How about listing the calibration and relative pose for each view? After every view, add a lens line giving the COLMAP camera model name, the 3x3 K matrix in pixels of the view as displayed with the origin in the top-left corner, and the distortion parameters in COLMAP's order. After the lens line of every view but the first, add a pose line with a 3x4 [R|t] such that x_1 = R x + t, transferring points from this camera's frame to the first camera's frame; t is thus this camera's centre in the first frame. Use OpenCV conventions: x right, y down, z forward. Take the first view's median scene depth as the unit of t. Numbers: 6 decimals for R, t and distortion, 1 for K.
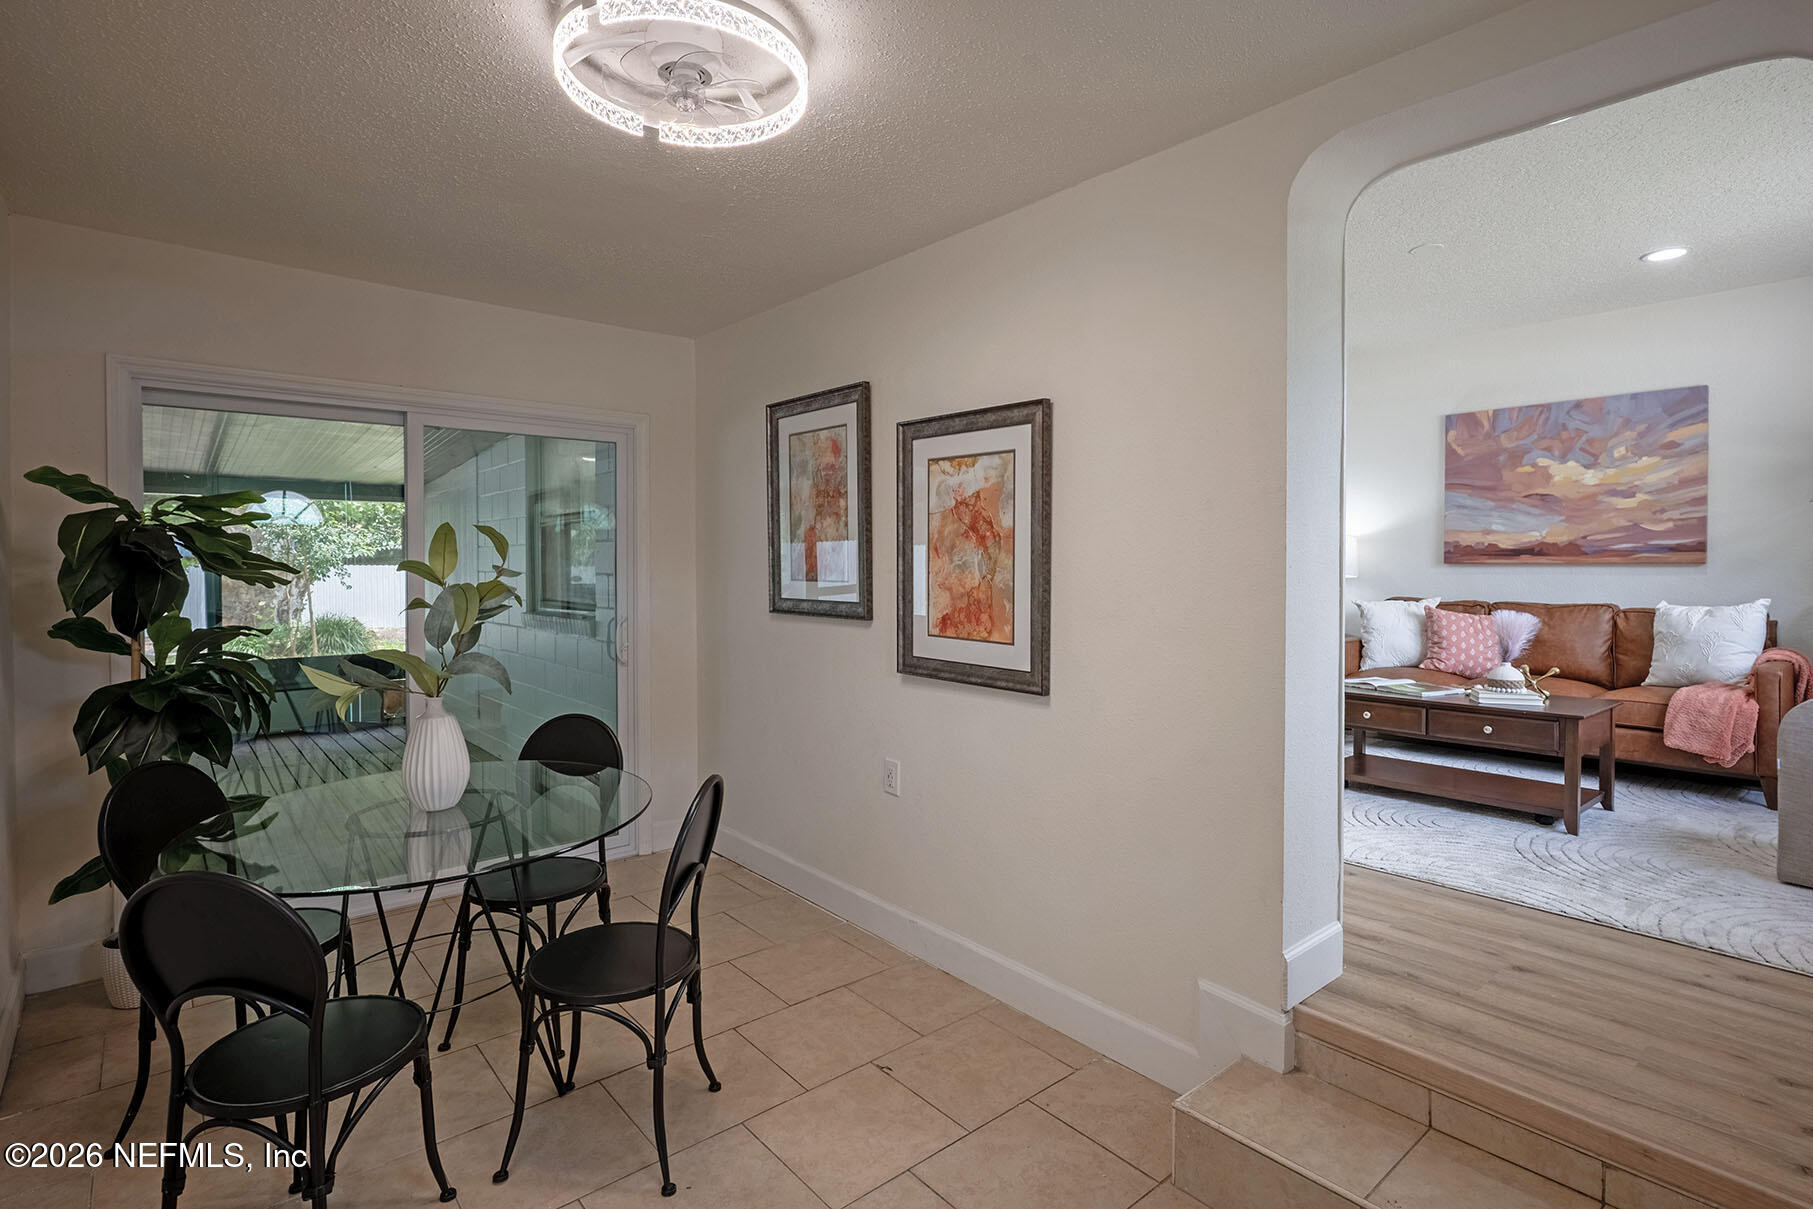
lens RADIAL K [[885.5, 0, 926.1], [0, 885.5, 575.6], [0, 0, 1]] dist [0.000716, -0.000066]
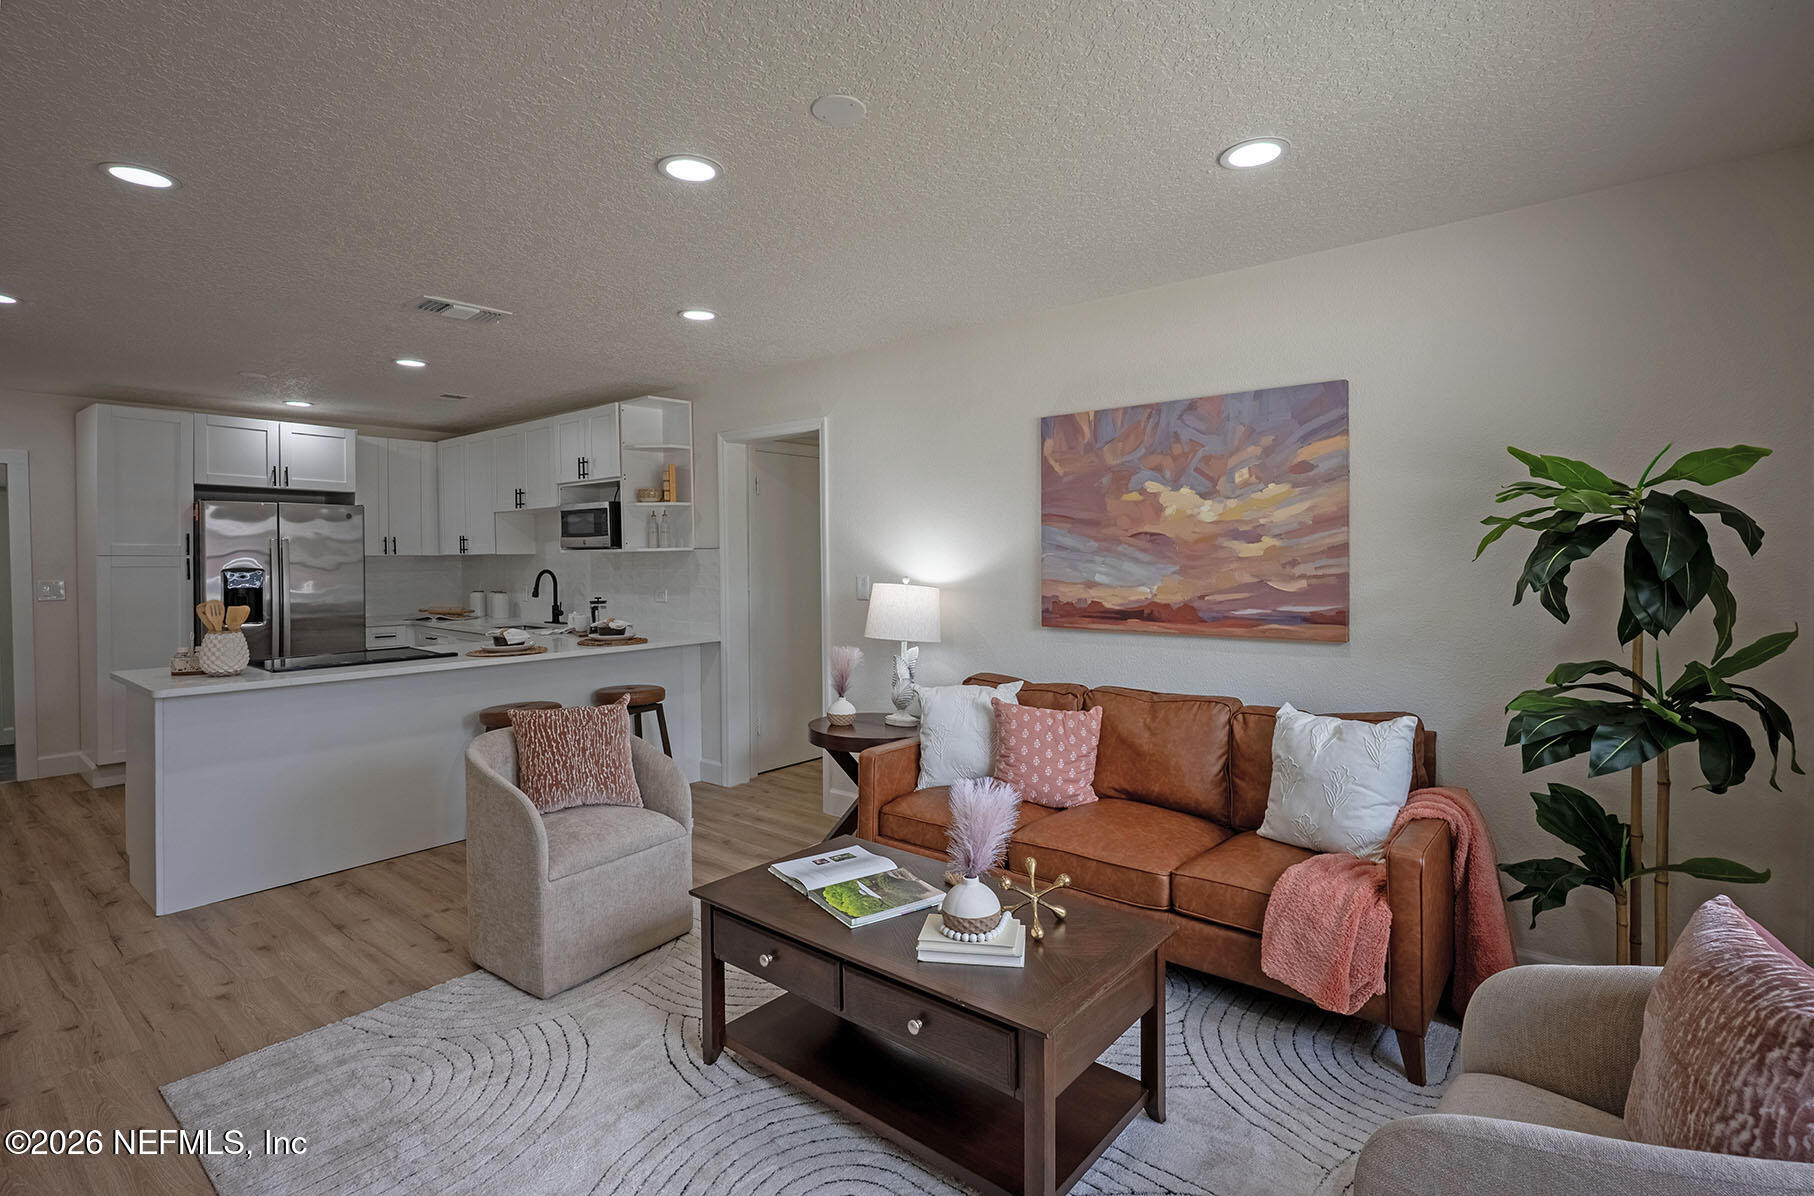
lens RADIAL K [[860.5, 0, 915.2], [0, 860.5, 566.8], [0, 0, 1]] dist [-0.000156, 0.000143]
pose [[0.986083, -0.011269, 0.165872, 0.422533], [0.010926, 0.999936, 0.002978, -0.073575], [-0.165895, -0.001124, 0.986143, 0.384302]]
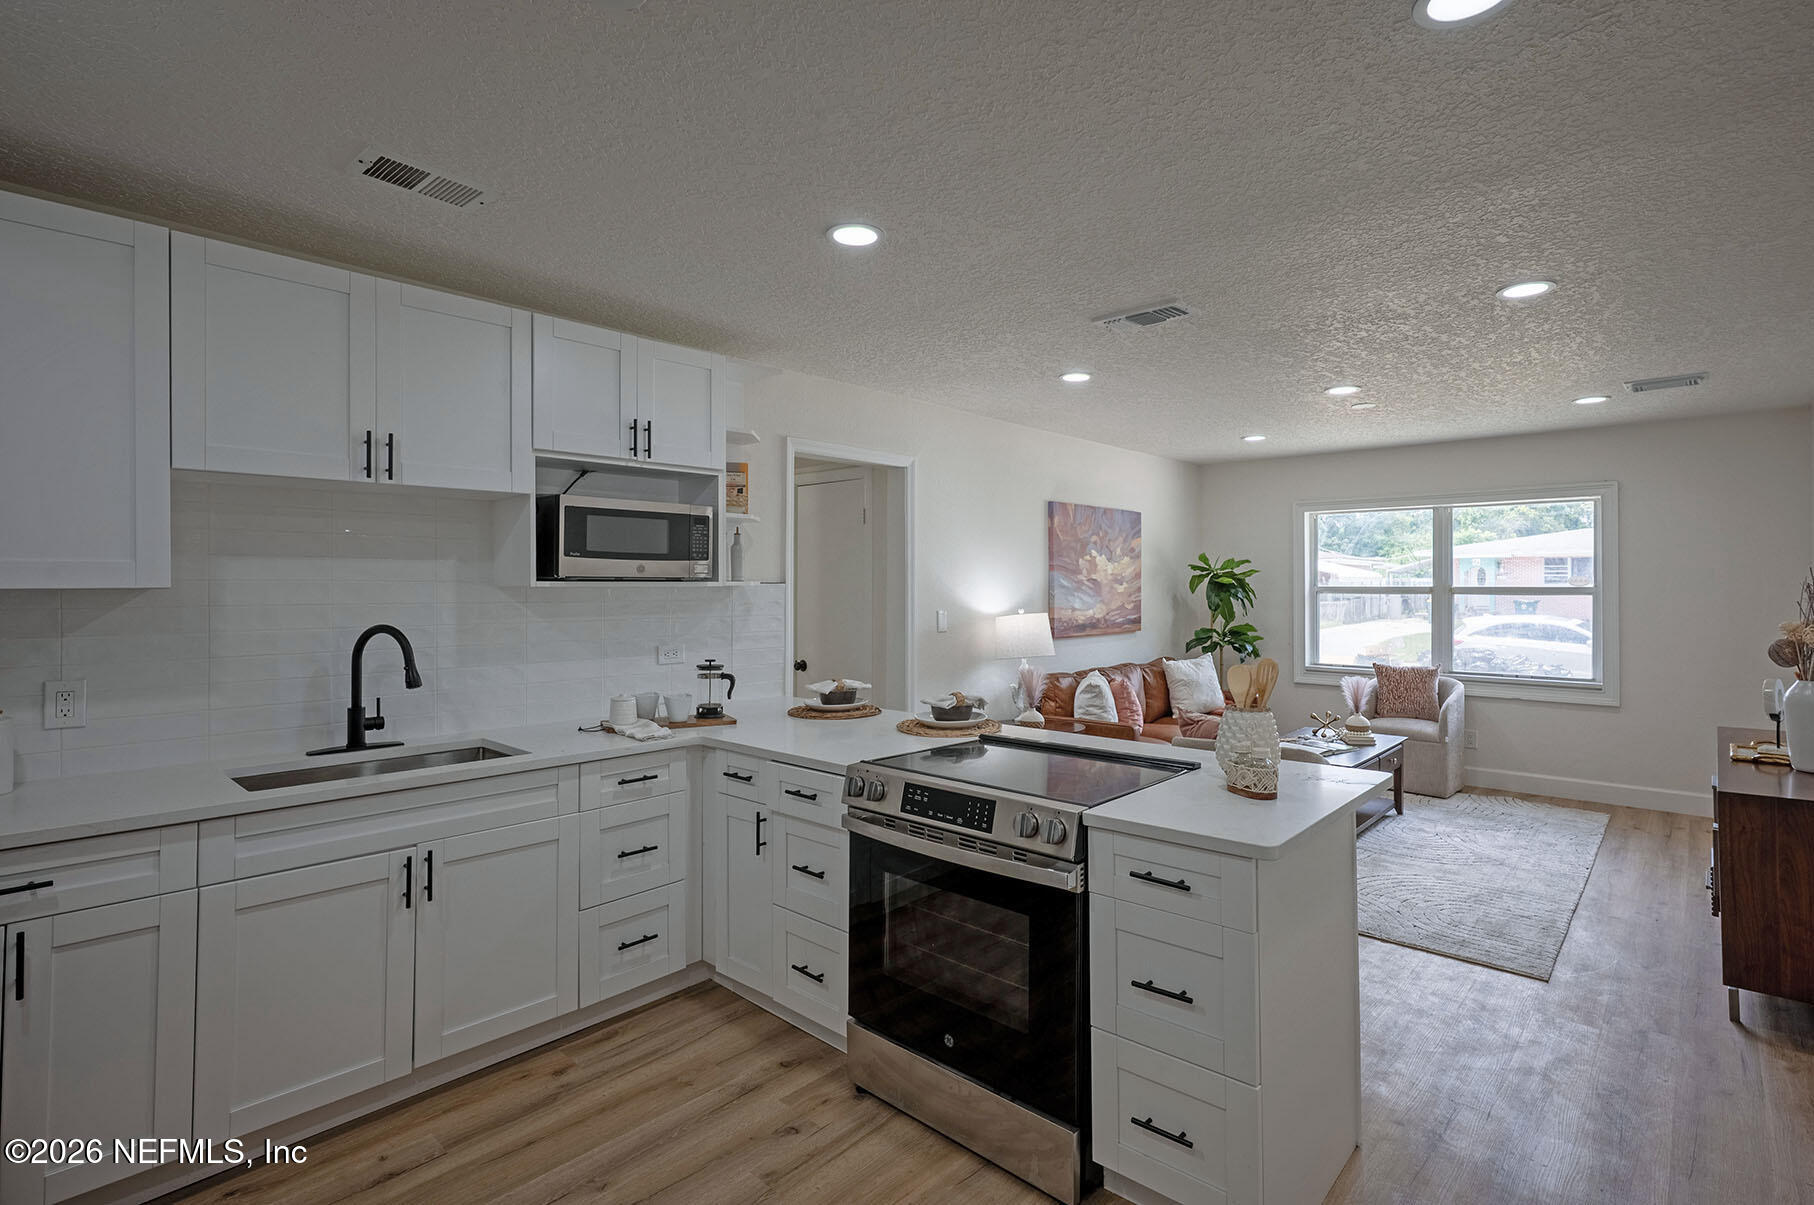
lens RADIAL K [[860.6, 0, 922.2], [0, 860.6, 586.1], [0, 0, 1]] dist [0.002637, 0.000204]
pose [[-0.114233, -0.000987, 0.993454, -0.502216], [0.013252, 0.999909, 0.002518, -0.093555], [-0.993366, 0.013453, -0.114209, 1.456972]]
